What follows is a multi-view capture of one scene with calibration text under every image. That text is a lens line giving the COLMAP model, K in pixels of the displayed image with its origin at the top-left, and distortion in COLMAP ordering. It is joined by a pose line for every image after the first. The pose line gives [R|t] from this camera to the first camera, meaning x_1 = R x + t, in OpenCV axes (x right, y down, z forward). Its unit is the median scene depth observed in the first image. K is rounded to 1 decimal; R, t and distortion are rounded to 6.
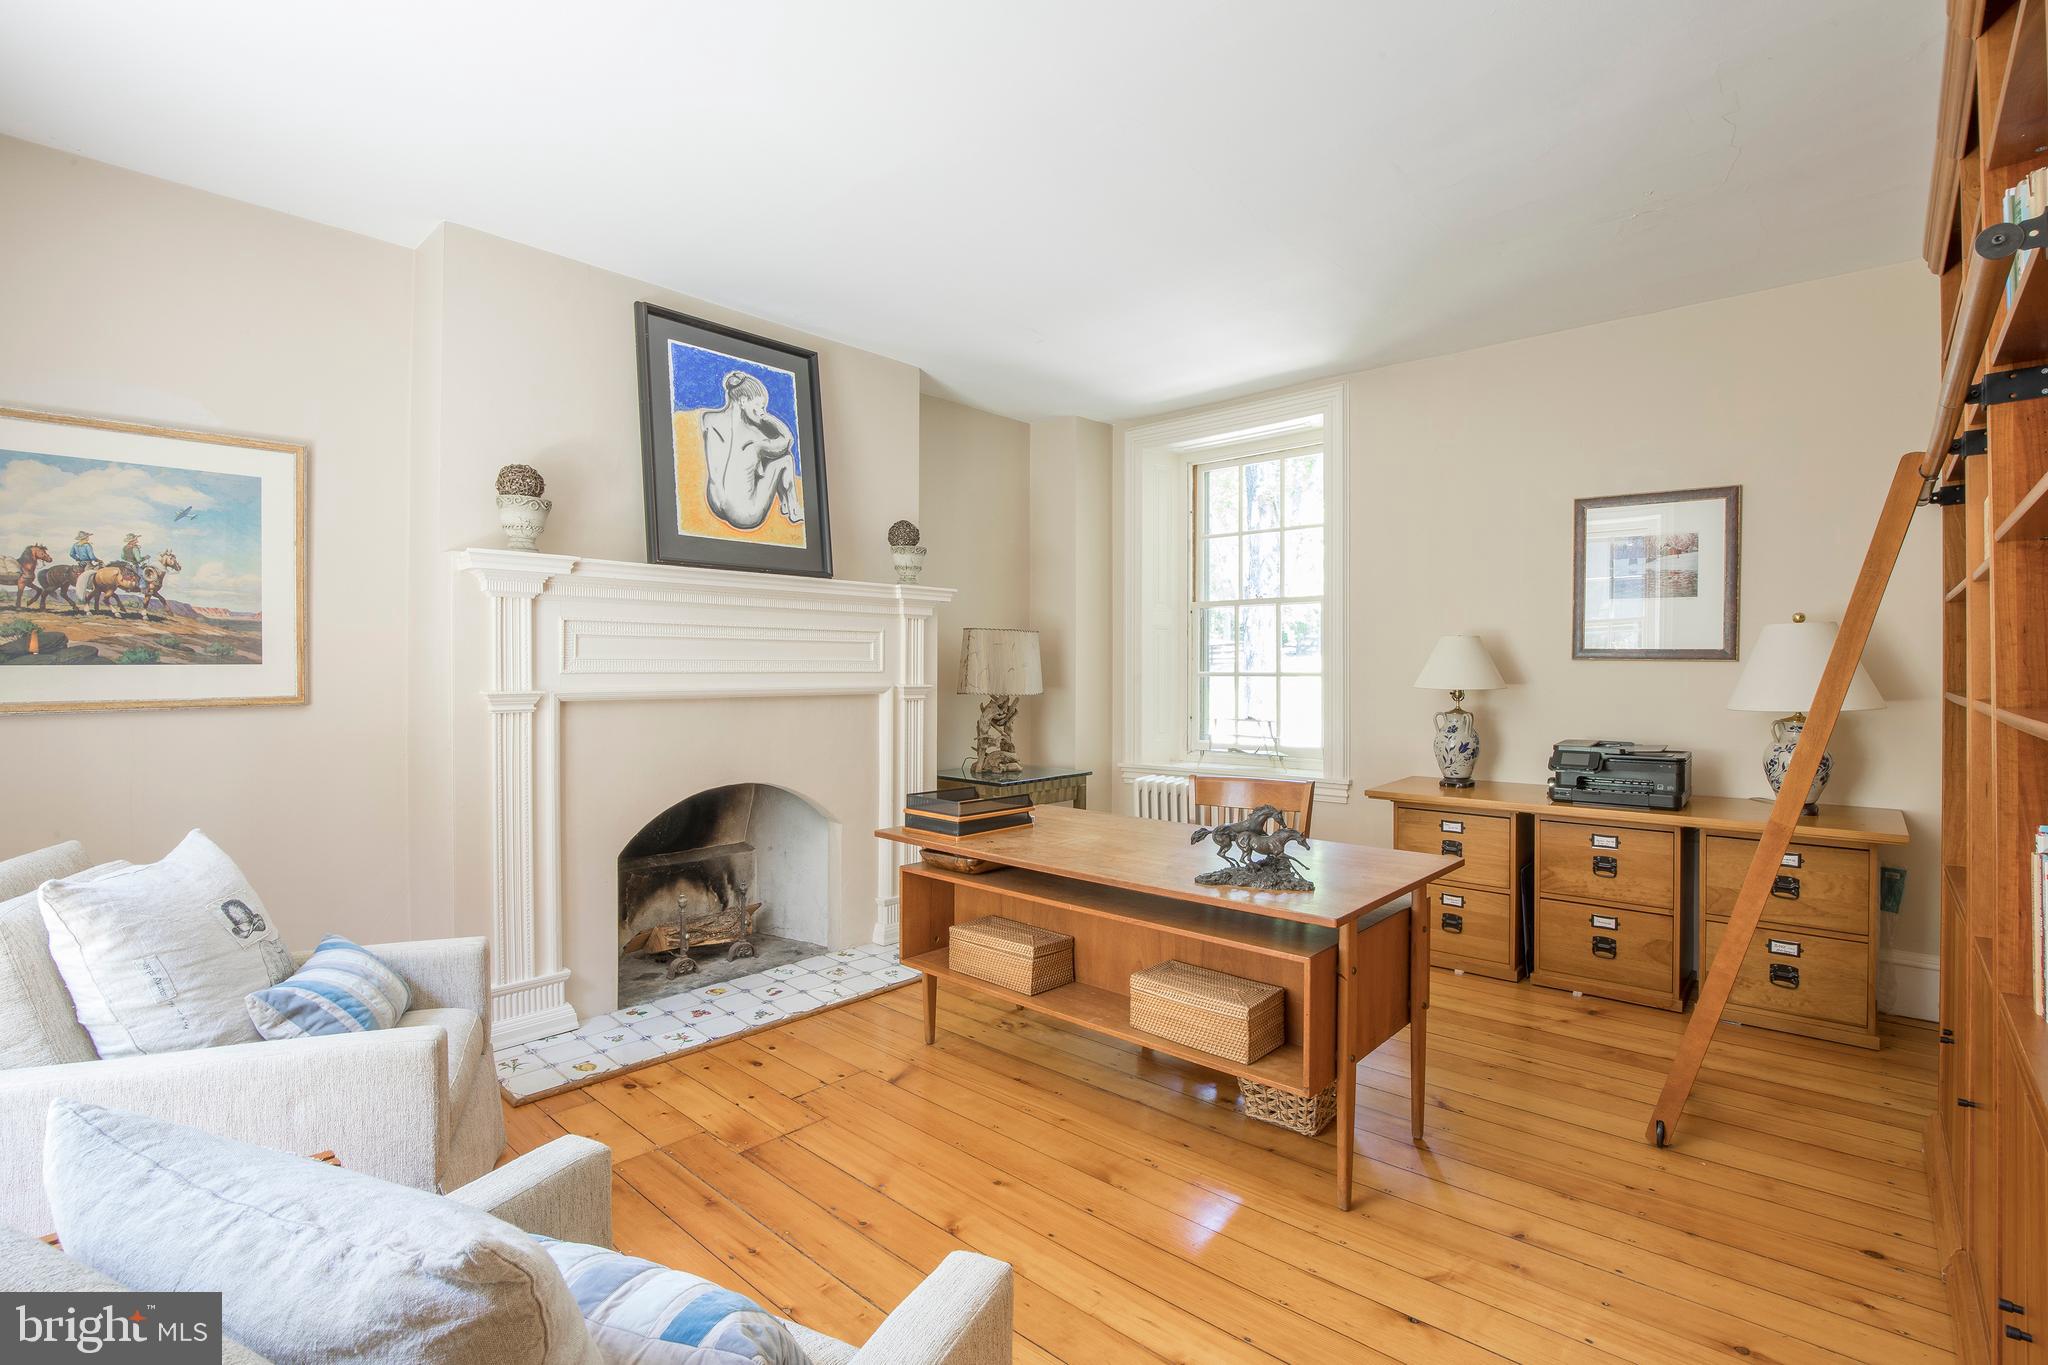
lens RADIAL K [[936.5, 0, 1024.0], [0, 936.5, 682.5], [0, 0, 1]] dist [-0.016968, 0.001179]
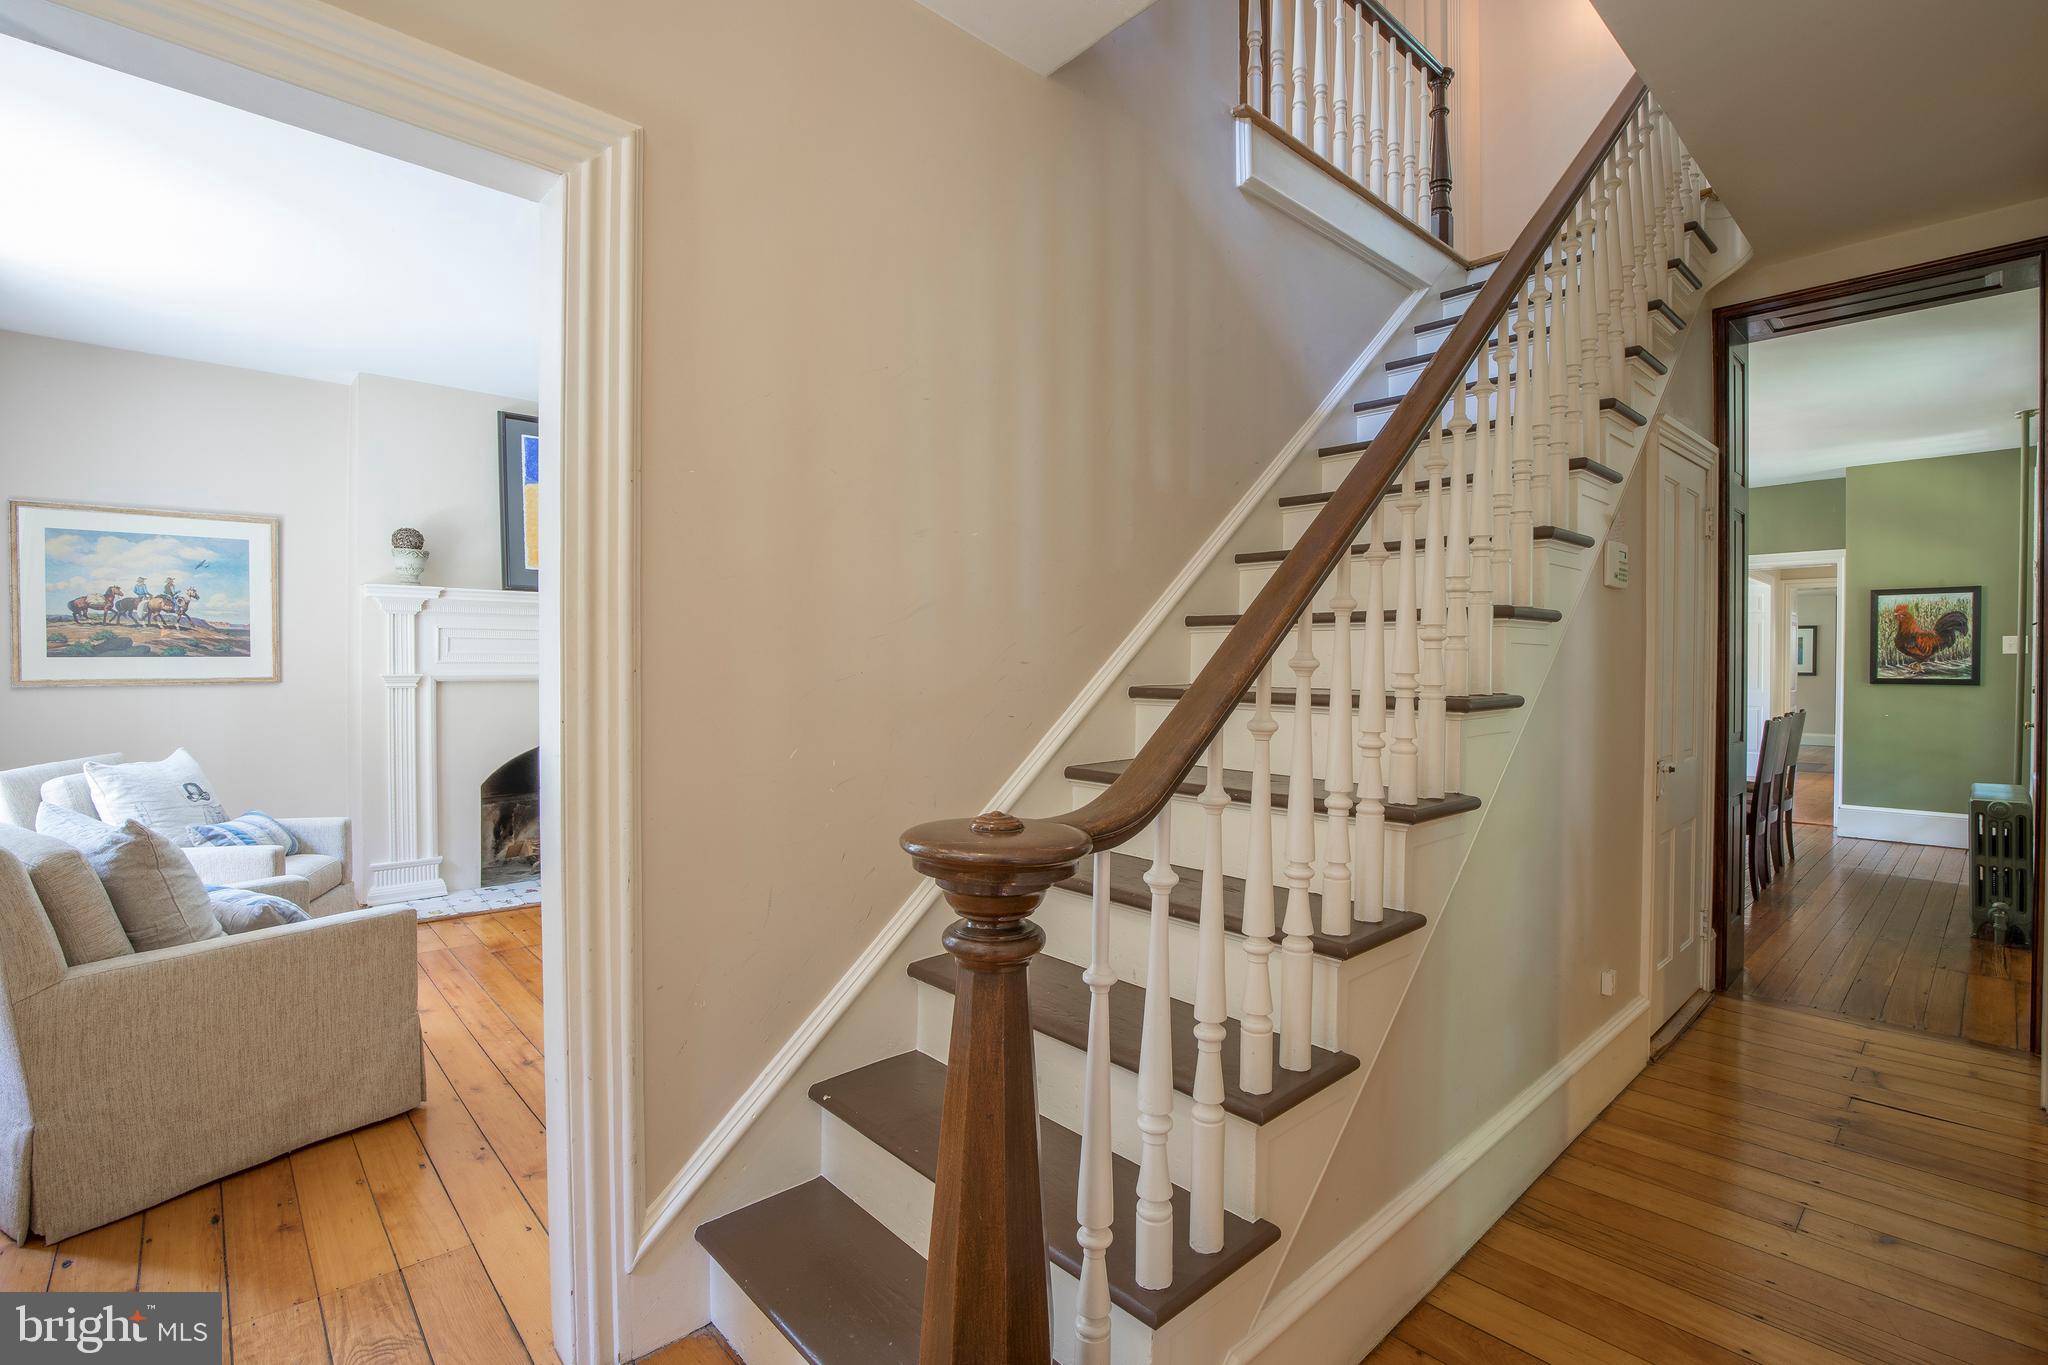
lens RADIAL K [[922.8, 0, 1031.1], [0, 922.8, 684.7], [0, 0, 1]] dist [-0.019605, -0.000051]
pose [[0.996182, 0.004149, -0.087198, 0.700818], [-0.003511, 0.999966, 0.007479, 0.012770], [0.087226, -0.007144, 0.996163, -0.476212]]
